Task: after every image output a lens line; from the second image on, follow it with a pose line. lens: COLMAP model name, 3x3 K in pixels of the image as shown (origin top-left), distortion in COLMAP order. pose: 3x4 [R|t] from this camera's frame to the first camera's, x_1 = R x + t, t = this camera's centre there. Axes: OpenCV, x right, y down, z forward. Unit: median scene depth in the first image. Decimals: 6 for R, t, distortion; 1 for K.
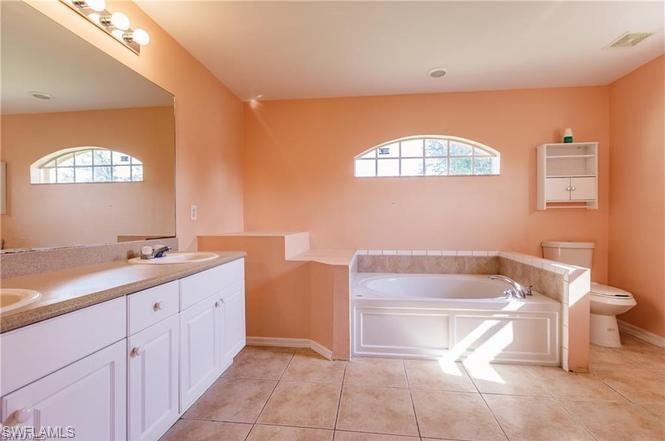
lens RADIAL K [[300.6, 0, 337.2], [0, 300.6, 220.6], [0, 0, 1]] dist [-0.019273, -0.000344]
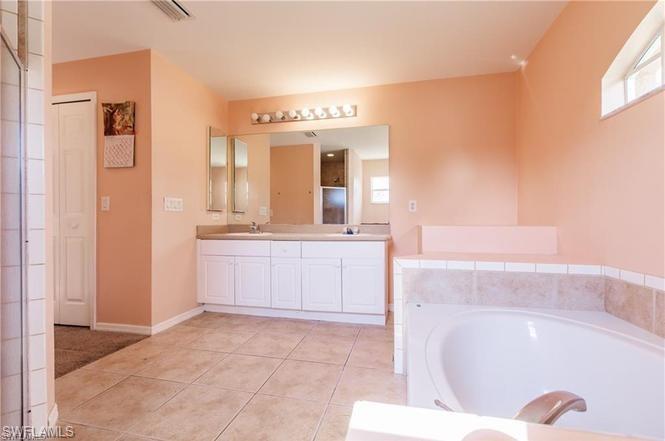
lens RADIAL K [[300.6, 0, 337.2], [0, 300.6, 220.2], [0, 0, 1]] dist [-0.019273, -0.000344]
pose [[-0.123302, 0.004216, -0.992360, 1.096300], [0.003212, 0.999987, 0.003850, 0.036459], [0.992364, -0.002713, -0.123314, 1.144487]]
